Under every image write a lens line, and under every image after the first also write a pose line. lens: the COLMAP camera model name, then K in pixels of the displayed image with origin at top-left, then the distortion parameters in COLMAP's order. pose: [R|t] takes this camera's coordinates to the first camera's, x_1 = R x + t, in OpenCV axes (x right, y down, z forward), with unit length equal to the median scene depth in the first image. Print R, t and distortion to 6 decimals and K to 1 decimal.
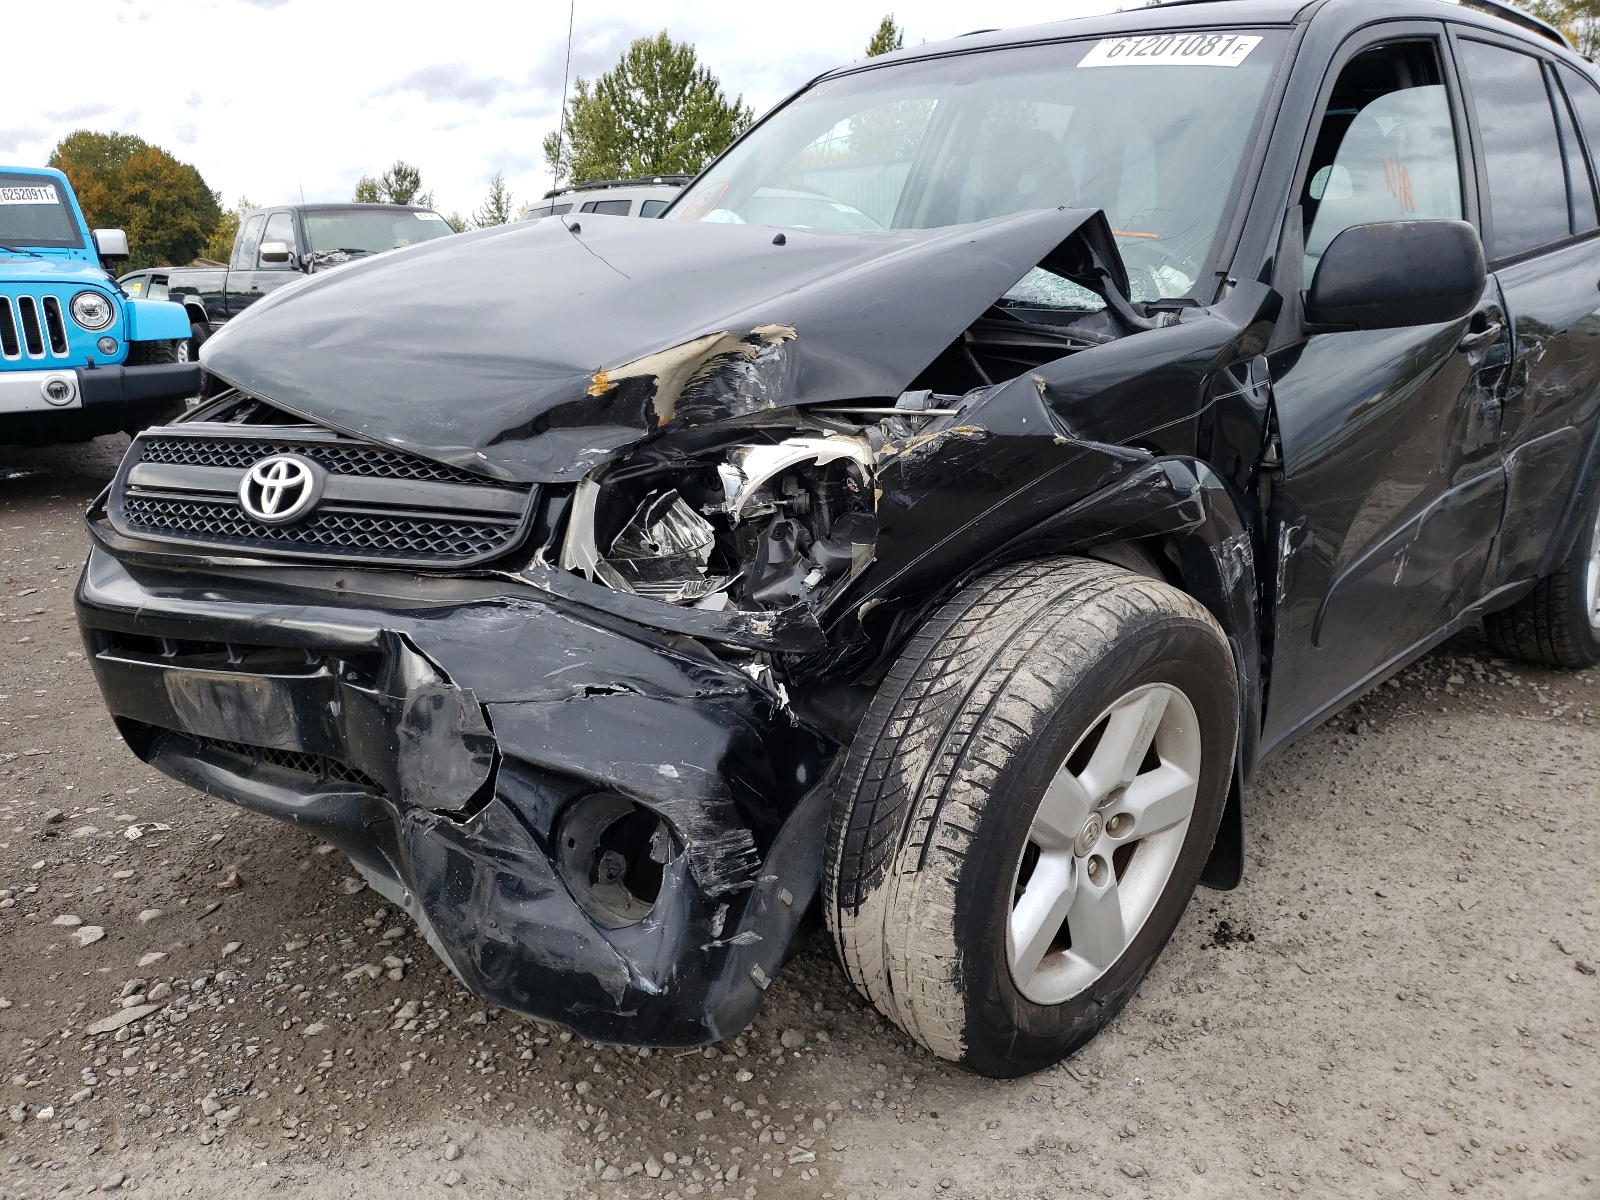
lens RADIAL K [[1179.1, 0, 811.7], [0, 1179.1, 605.8], [0, 0, 1]] dist [0.031237, -0.008948]
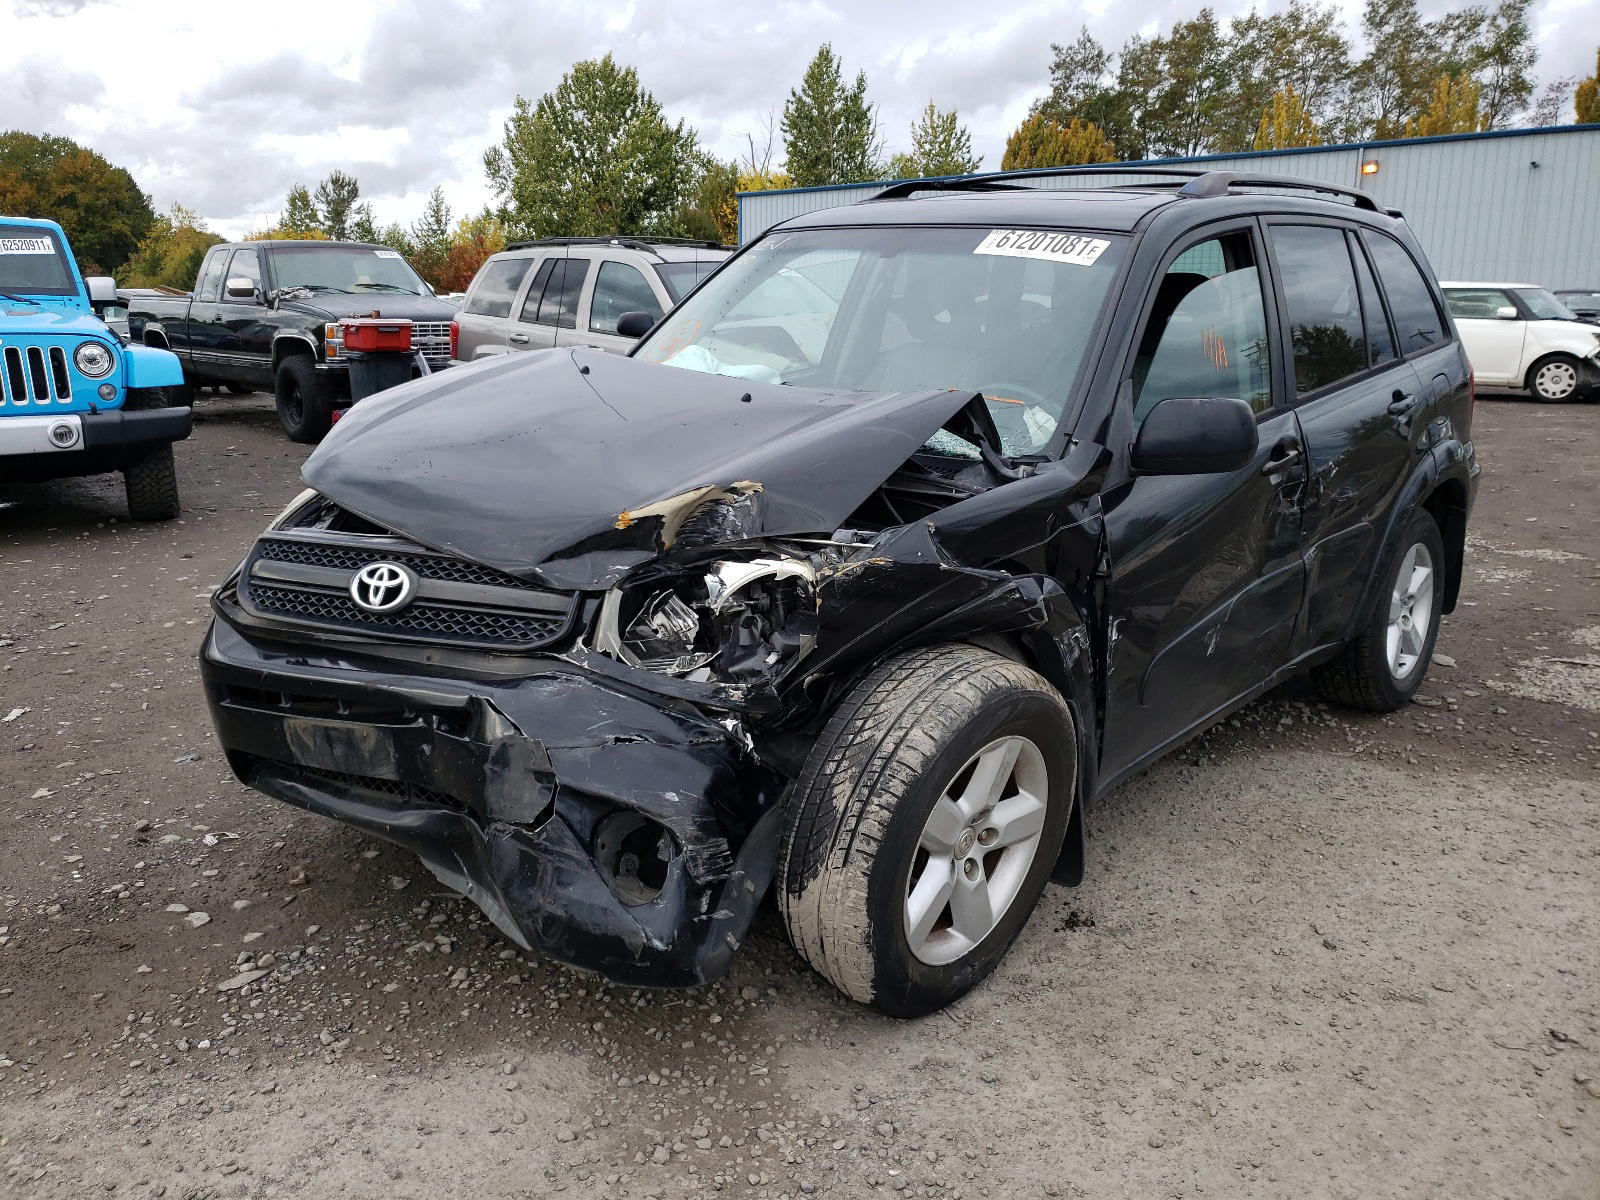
lens RADIAL K [[1179.1, 0, 799.3], [0, 1179.1, 584.5], [0, 0, 1]] dist [0.031237, -0.008948]
pose [[0.998785, 0.015674, 0.046717, -0.031348], [-0.014221, 0.999409, -0.031282, -0.064923], [-0.047180, 0.030580, 0.998418, -0.388038]]
